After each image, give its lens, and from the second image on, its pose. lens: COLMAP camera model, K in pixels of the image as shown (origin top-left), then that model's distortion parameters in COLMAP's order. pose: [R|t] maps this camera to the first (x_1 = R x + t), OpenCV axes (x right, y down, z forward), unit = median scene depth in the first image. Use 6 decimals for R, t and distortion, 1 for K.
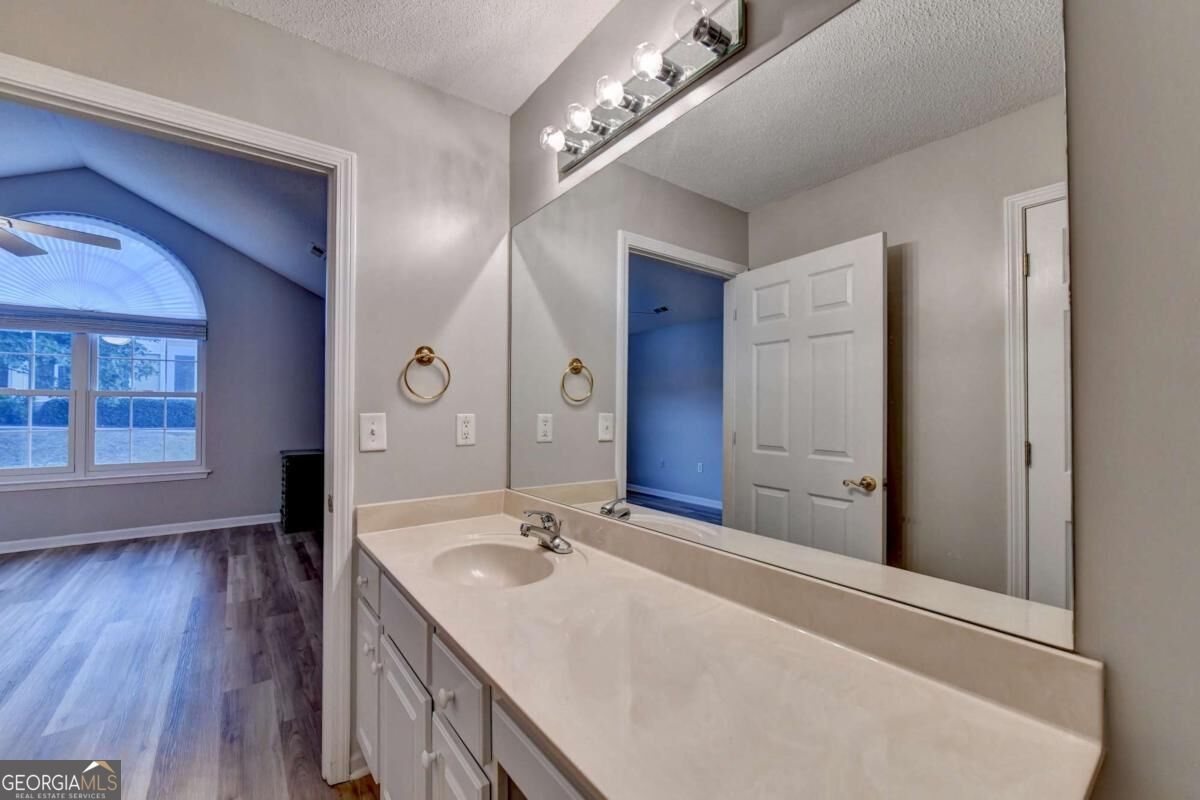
lens RADIAL K [[484.1, 0, 604.4], [0, 484.1, 402.5], [0, 0, 1]] dist [-0.002484, -0.000401]
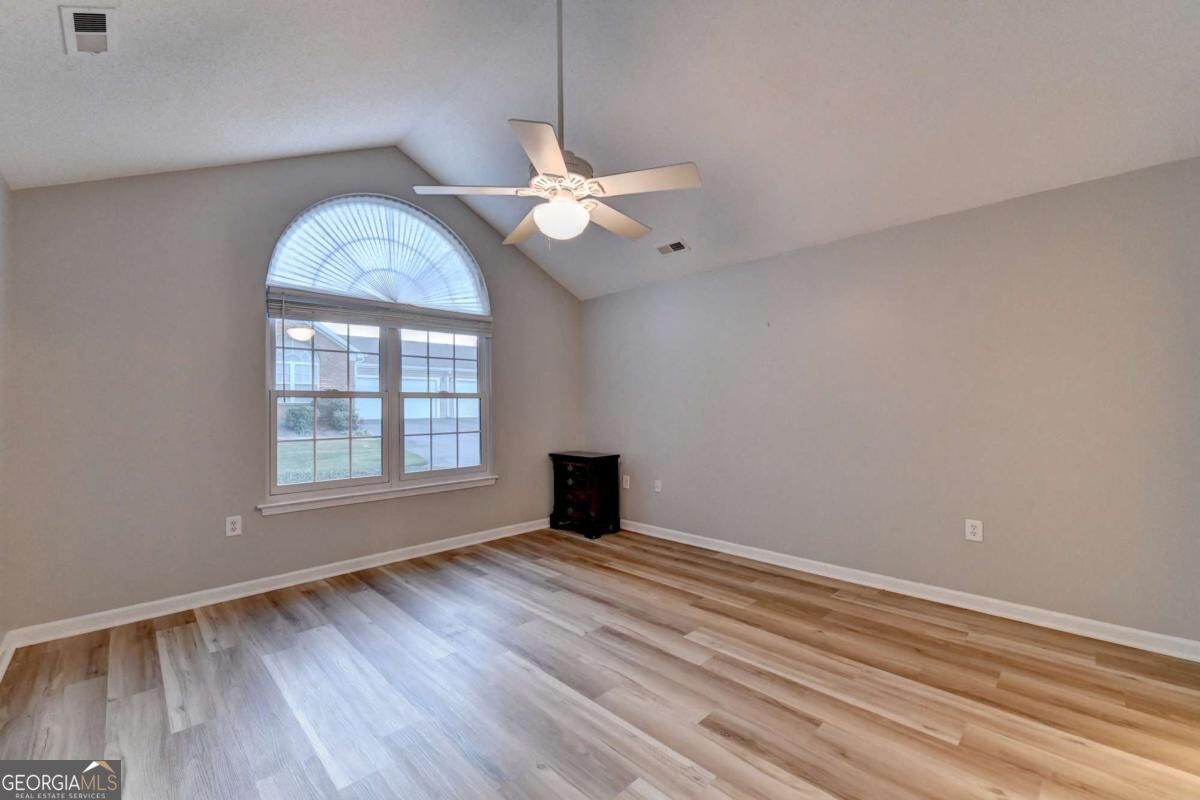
lens RADIAL K [[479.1, 0, 592.4], [0, 479.1, 401.7], [0, 0, 1]] dist [-0.002903, -0.000448]
pose [[0.991942, -0.011580, 0.126164, -0.849110], [0.011625, 0.999932, 0.000382, -0.002231], [-0.126160, 0.001088, 0.992009, 0.059938]]
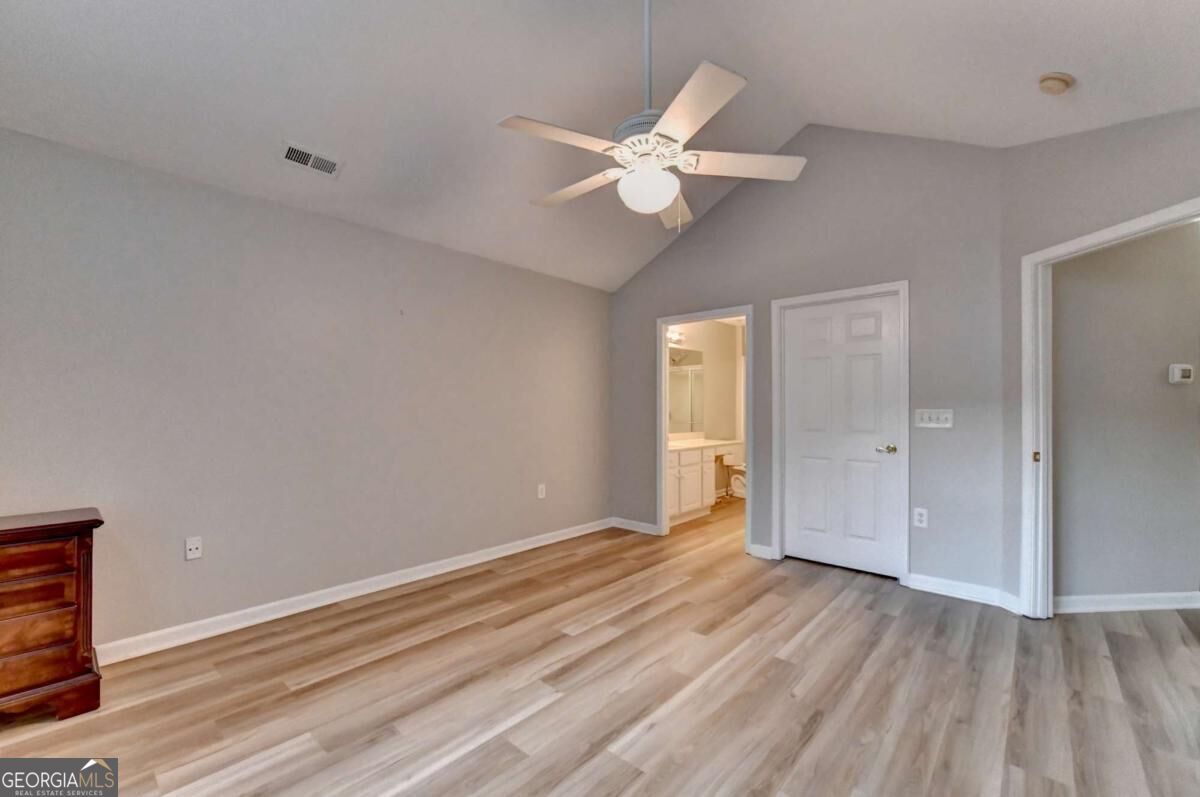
lens RADIAL K [[520.2, 0, 633.0], [0, 520.2, 423.3], [0, 0, 1]] dist [-0.002392, -0.000373]
pose [[-0.248914, -0.029850, 0.968066, -1.290347], [-0.011396, 0.999546, 0.027891, 0.016570], [-0.968459, -0.004089, -0.249141, 0.731864]]
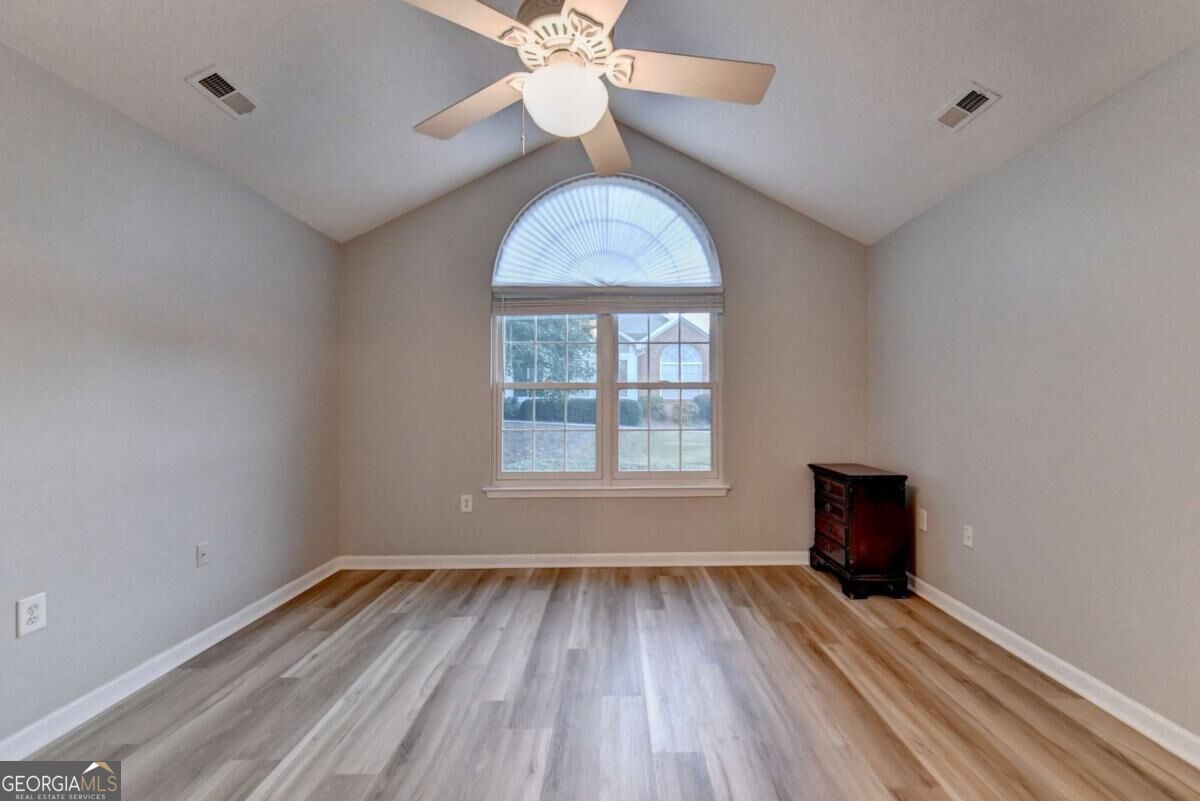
lens RADIAL K [[494.1, 0, 635.9], [0, 494.1, 397.5], [0, 0, 1]] dist [-0.000921, -0.000109]
pose [[0.821798, -0.013149, -0.569627, -0.565491], [0.011102, 0.999913, -0.007064, 0.008423], [0.569670, -0.000519, 0.821873, 0.328935]]
